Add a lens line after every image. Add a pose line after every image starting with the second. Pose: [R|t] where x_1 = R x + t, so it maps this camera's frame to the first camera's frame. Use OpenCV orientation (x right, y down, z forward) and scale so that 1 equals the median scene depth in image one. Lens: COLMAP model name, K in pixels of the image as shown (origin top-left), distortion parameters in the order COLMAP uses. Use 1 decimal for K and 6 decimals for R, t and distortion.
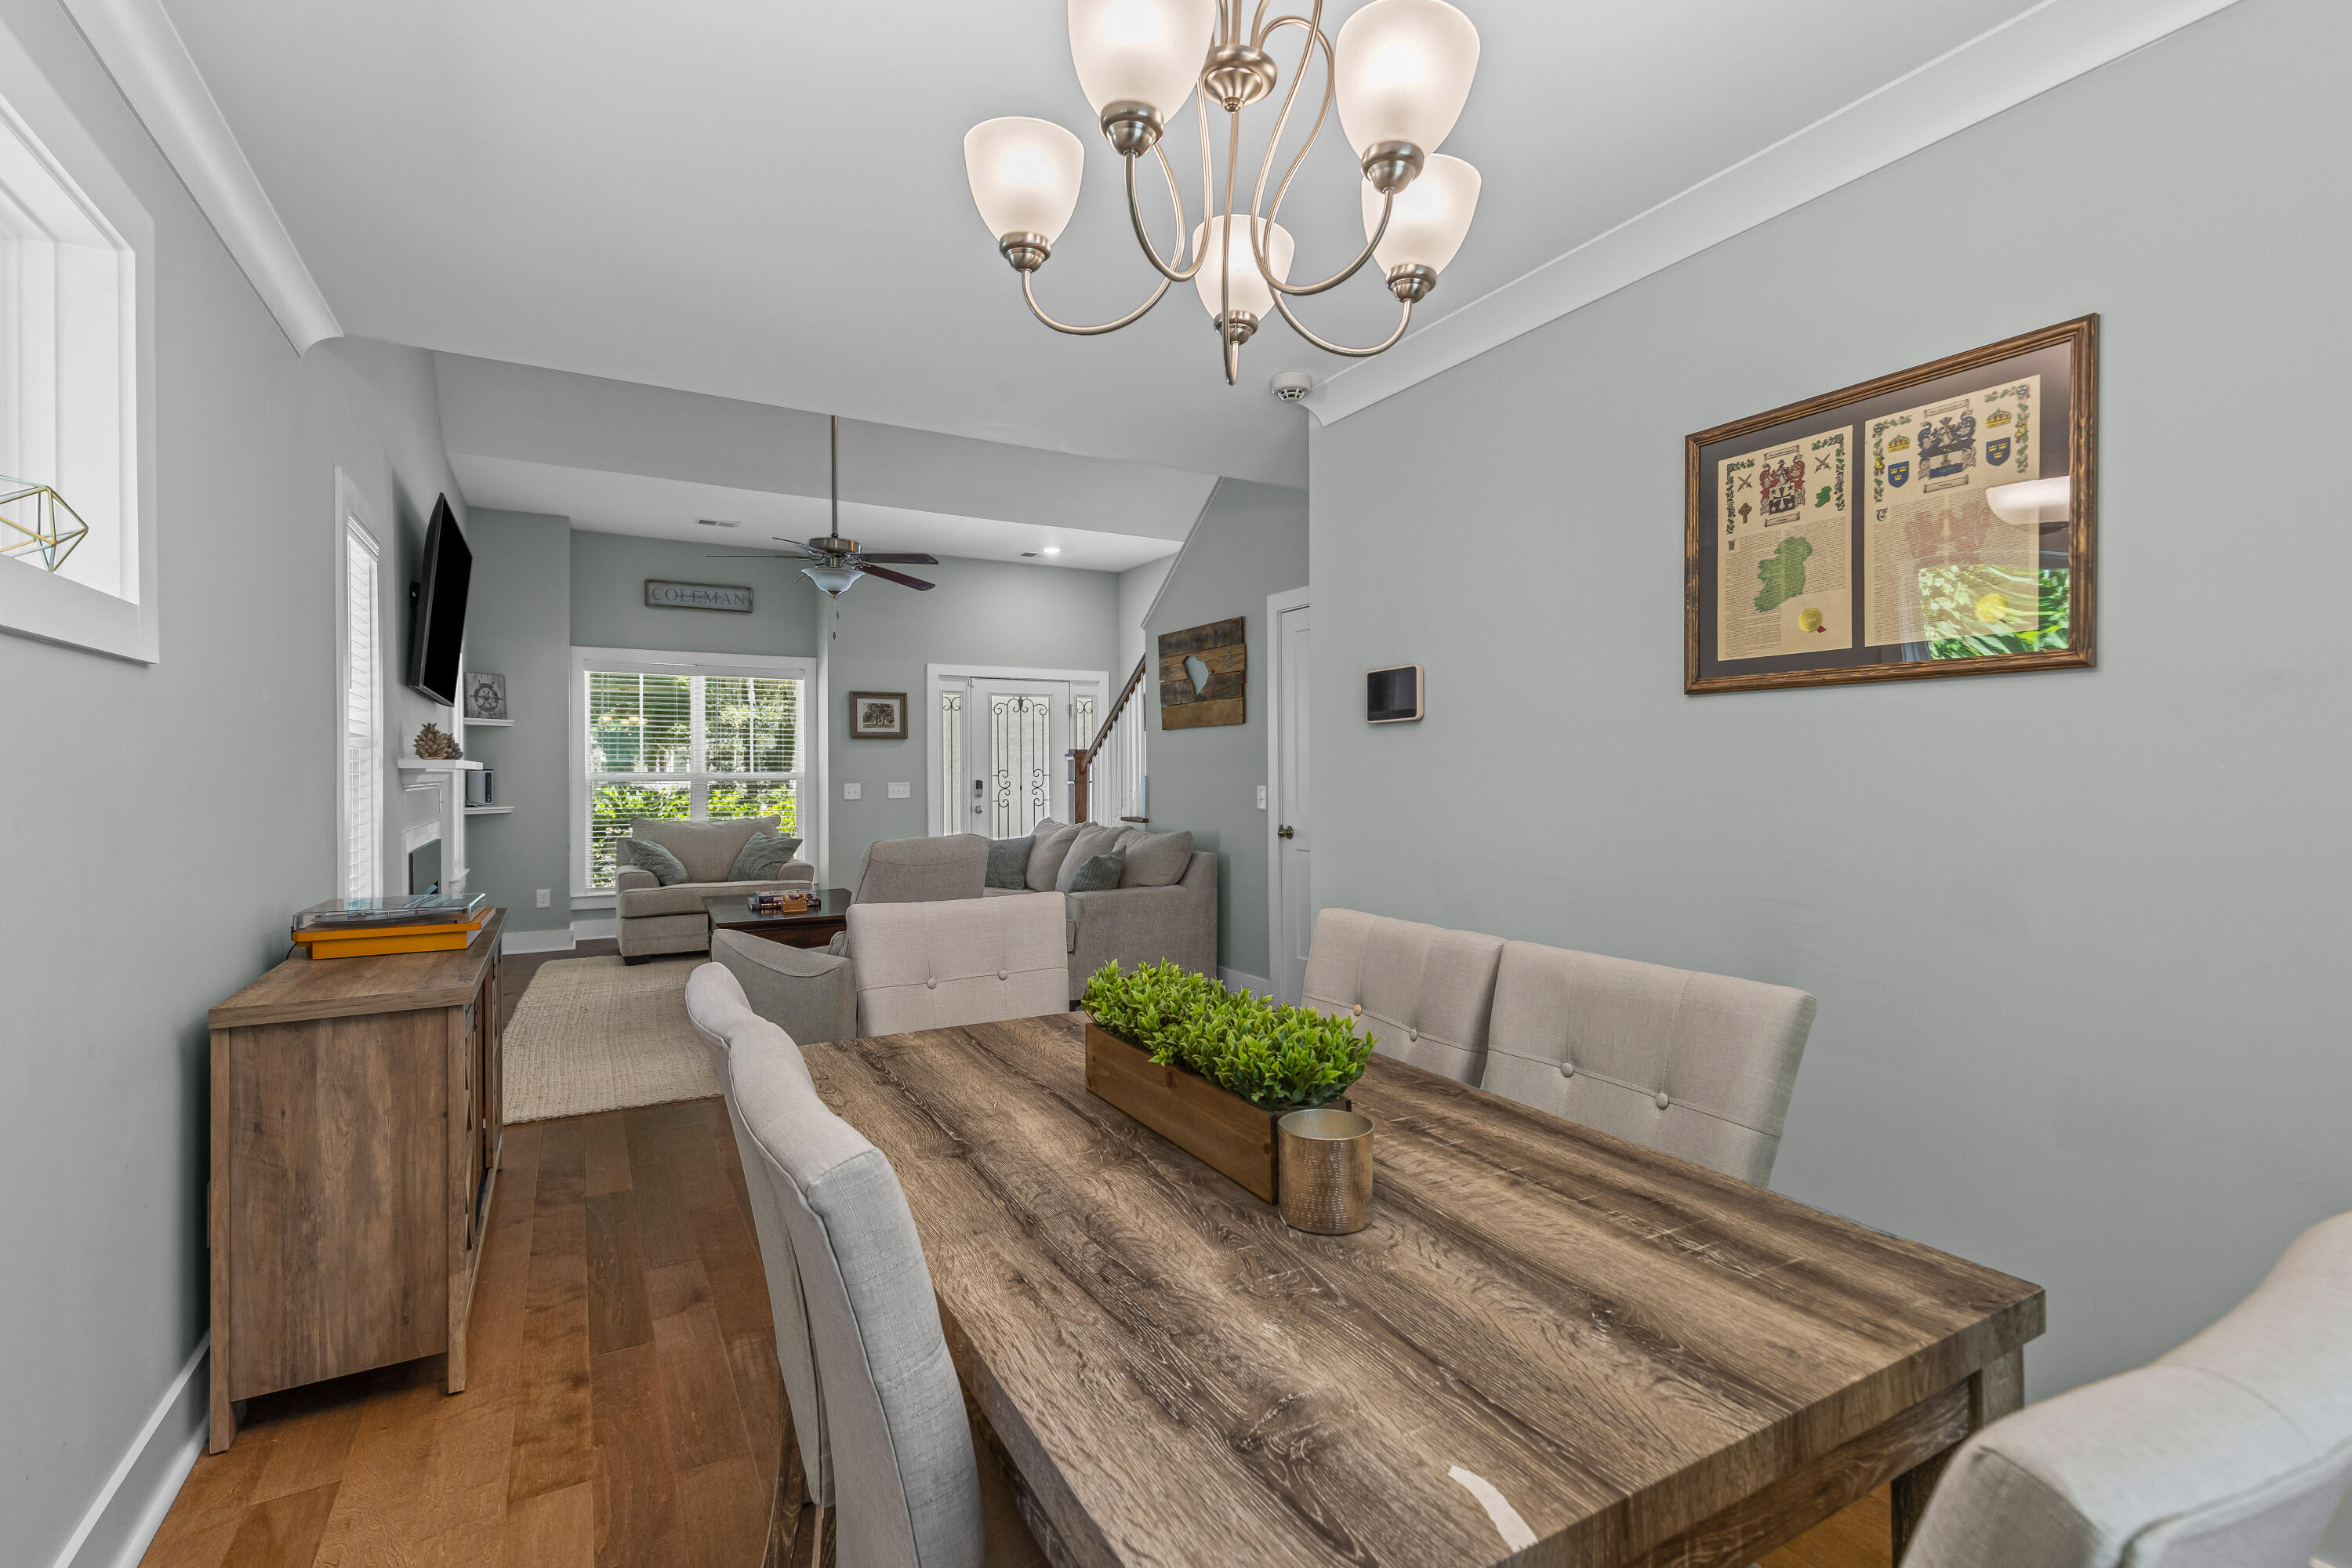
lens RADIAL K [[1073.3, 0, 1180.9], [0, 1073.3, 783.5], [0, 0, 1]] dist [0.009992, -0.001532]
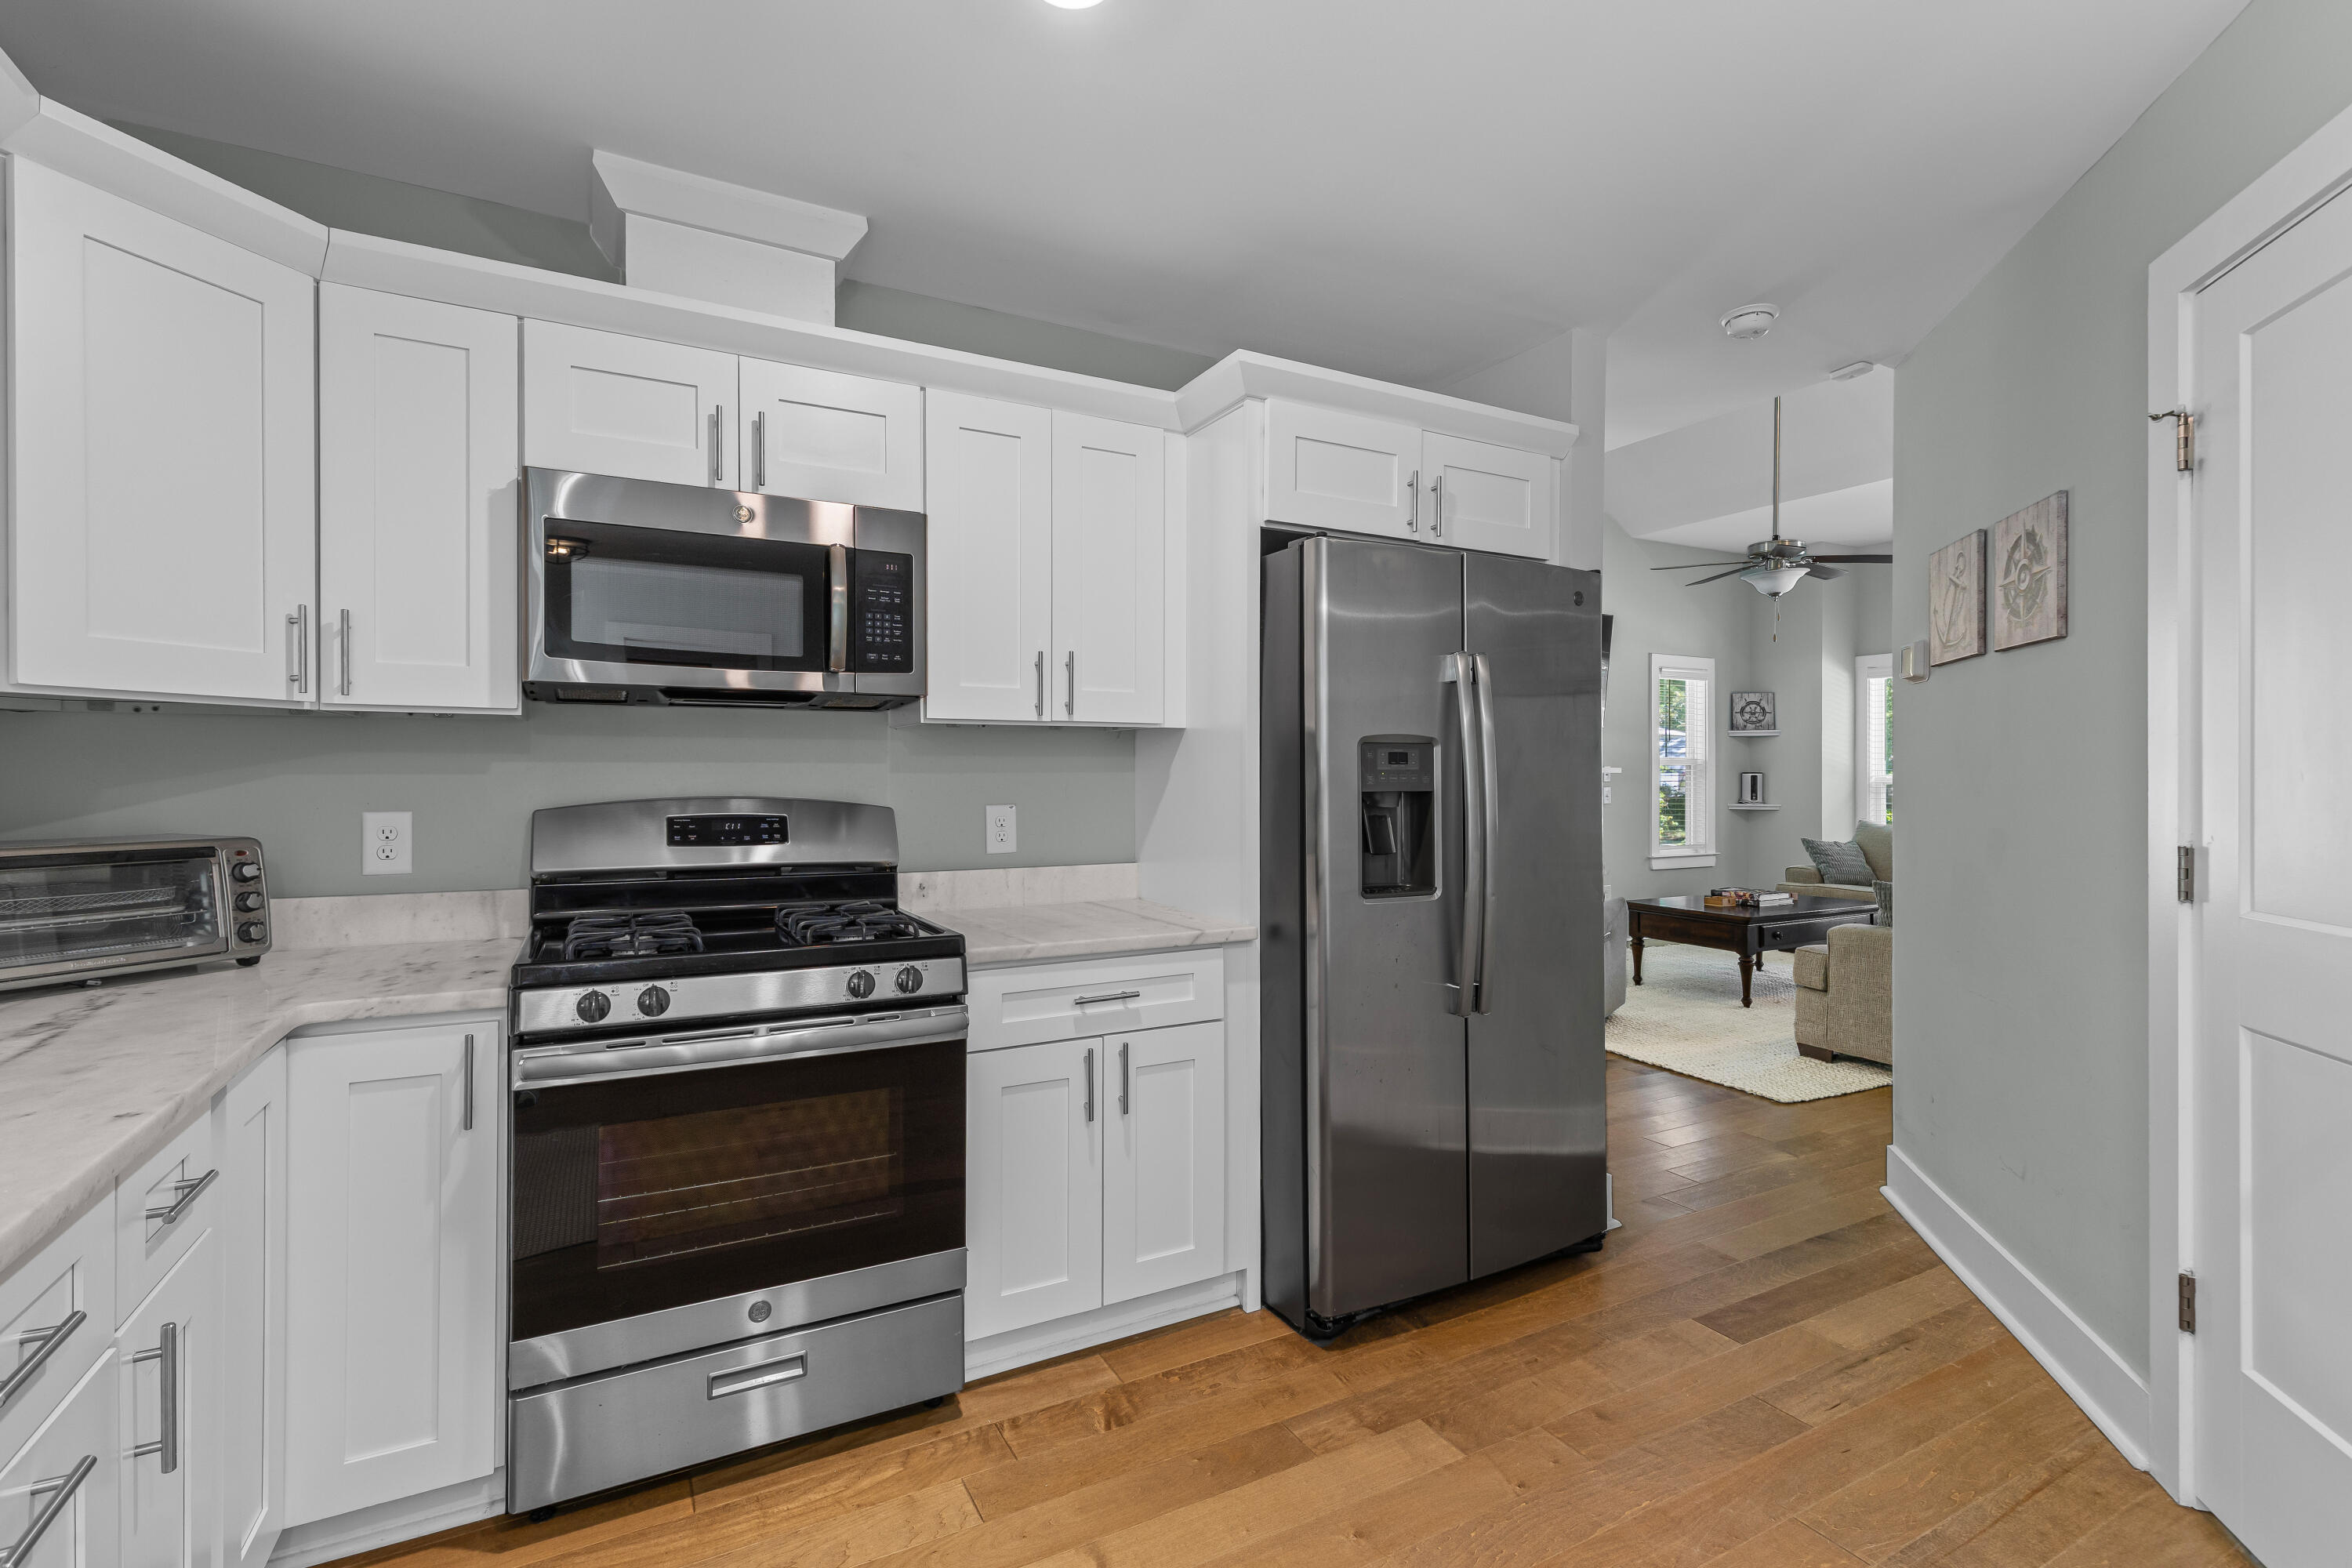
lens RADIAL K [[1073.3, 0, 1166.3], [0, 1073.3, 777.7], [0, 0, 1]] dist [0.009992, -0.001532]
pose [[-0.014810, 0.005474, -0.999875, 0.476810], [-0.012698, 0.999903, 0.005662, -0.004949], [0.999810, 0.012780, -0.014739, 0.312813]]
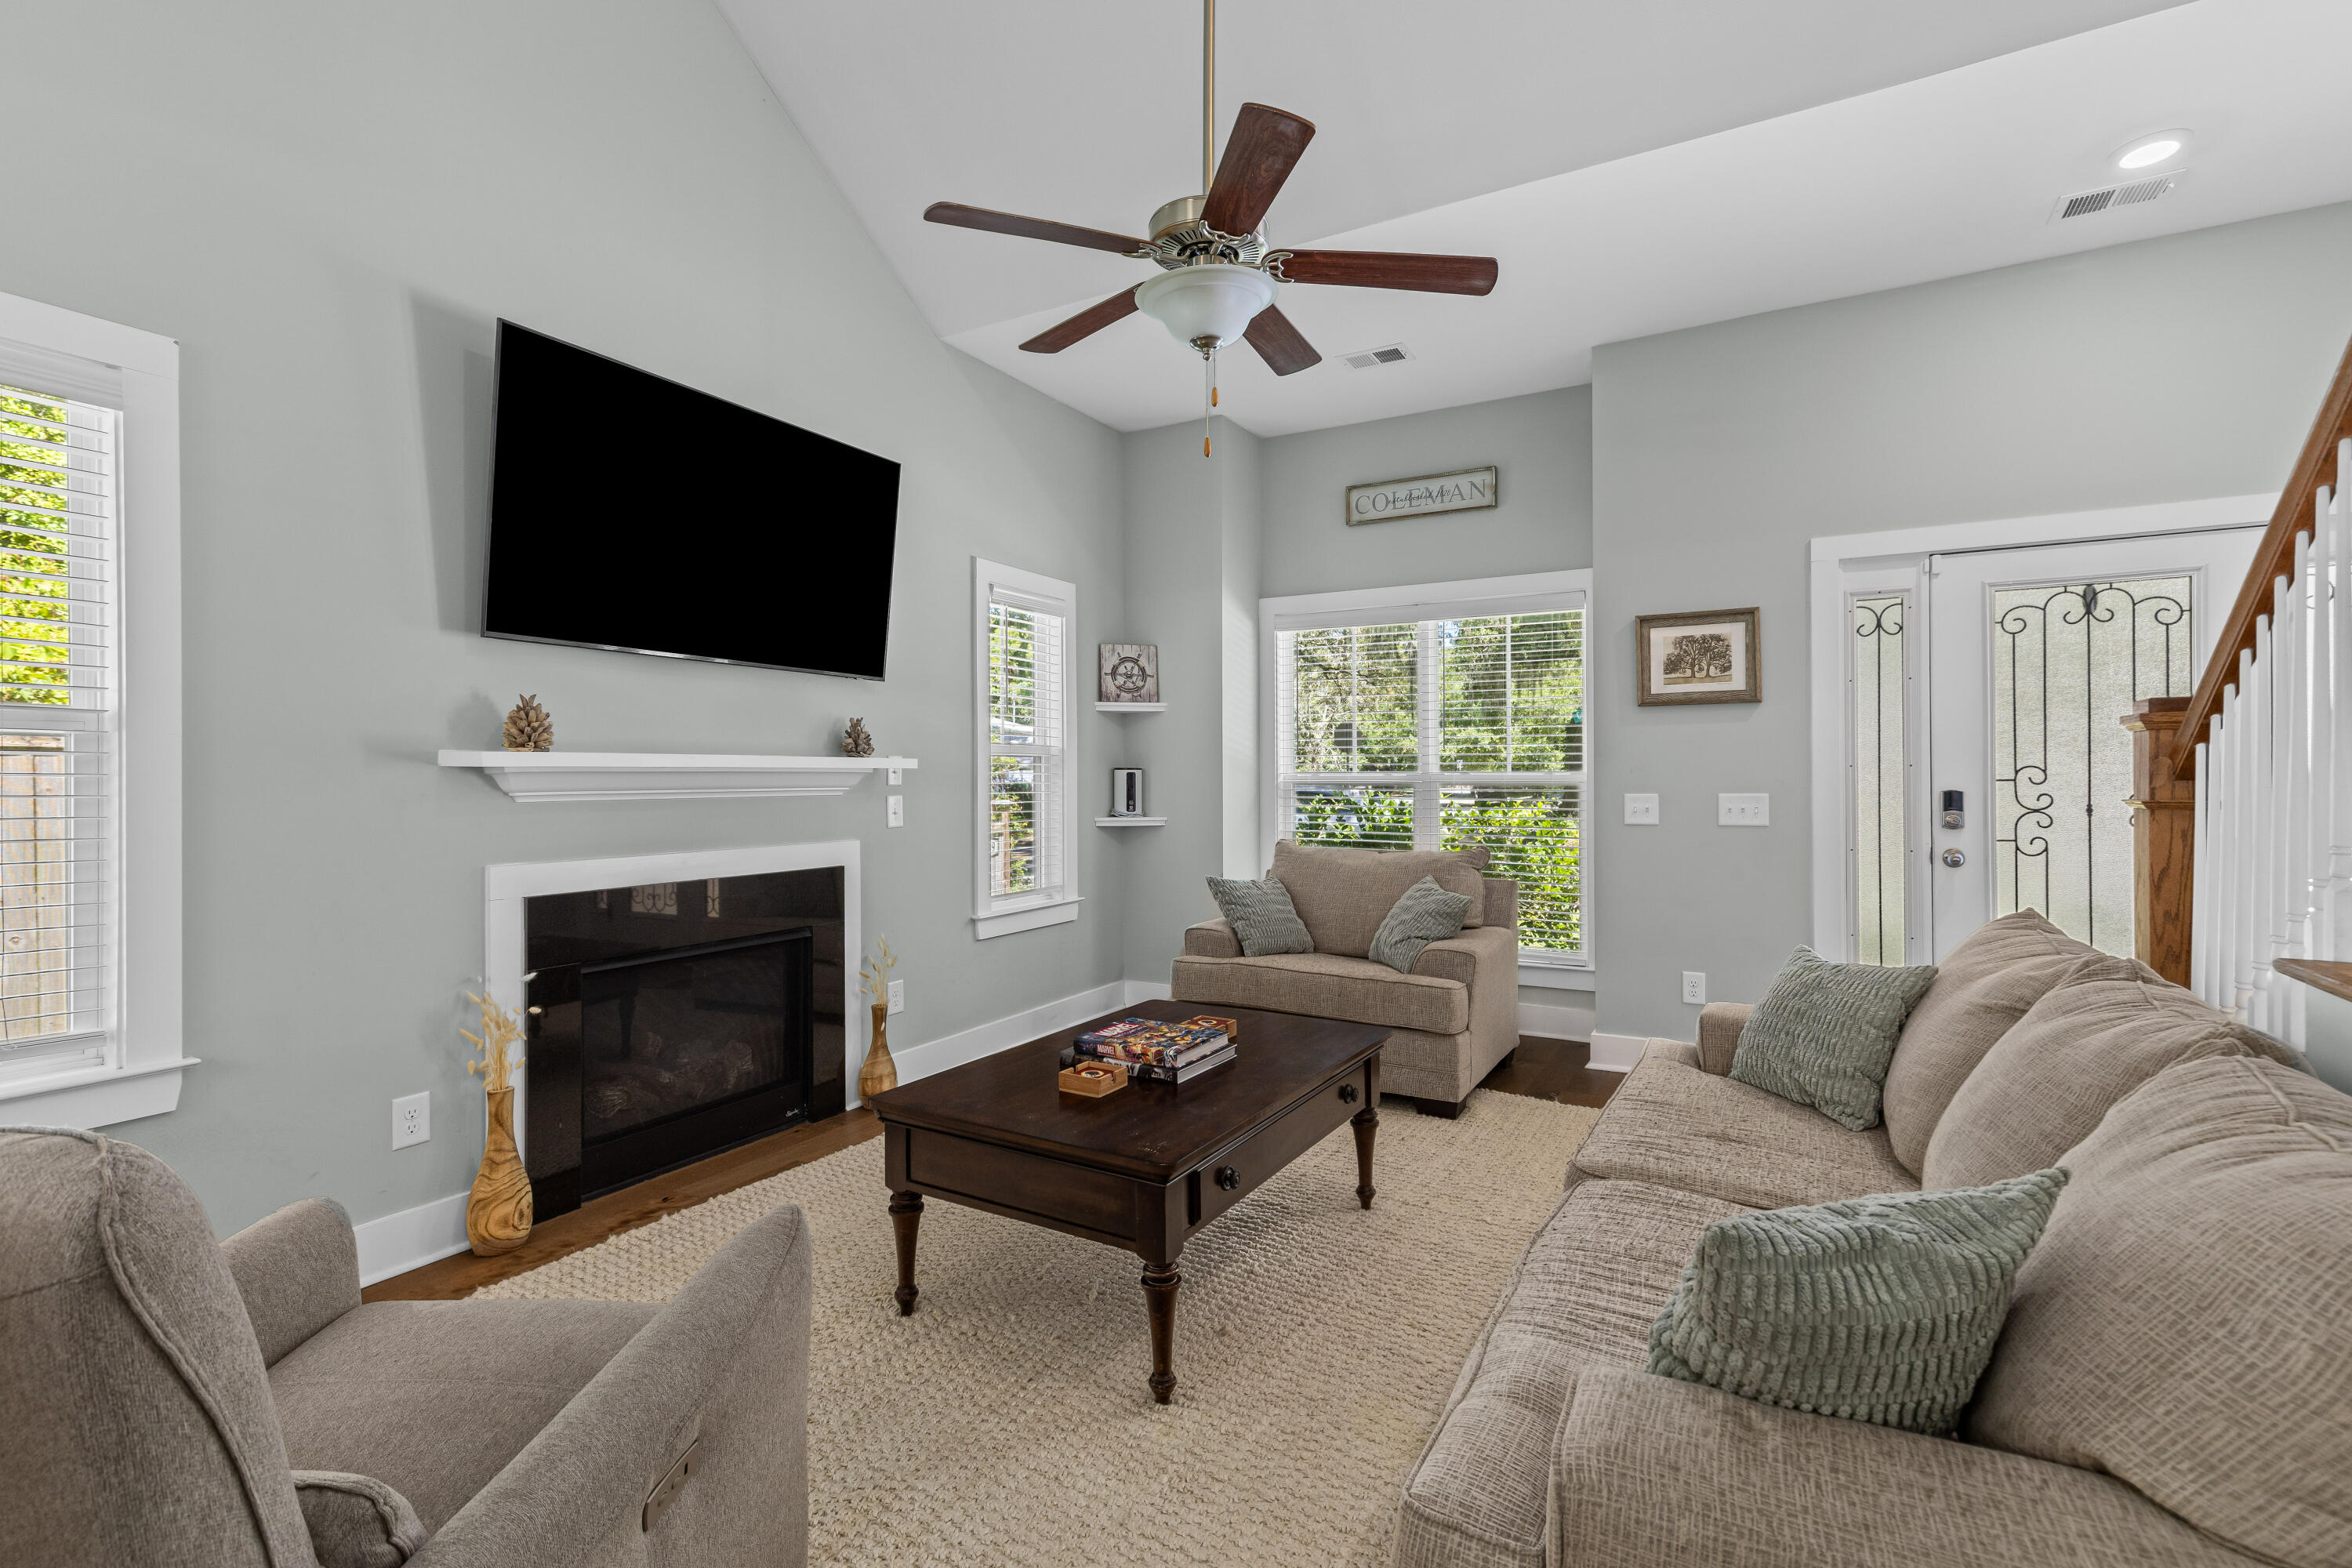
lens RADIAL K [[1073.3, 0, 1166.1], [0, 1073.3, 773.1], [0, 0, 1]] dist [0.009992, -0.001532]
pose [[0.518014, 0.000629, -0.855372, 0.020002], [-0.008857, 0.999950, -0.004629, -0.005551], [0.855326, 0.009974, 0.517994, 0.534117]]
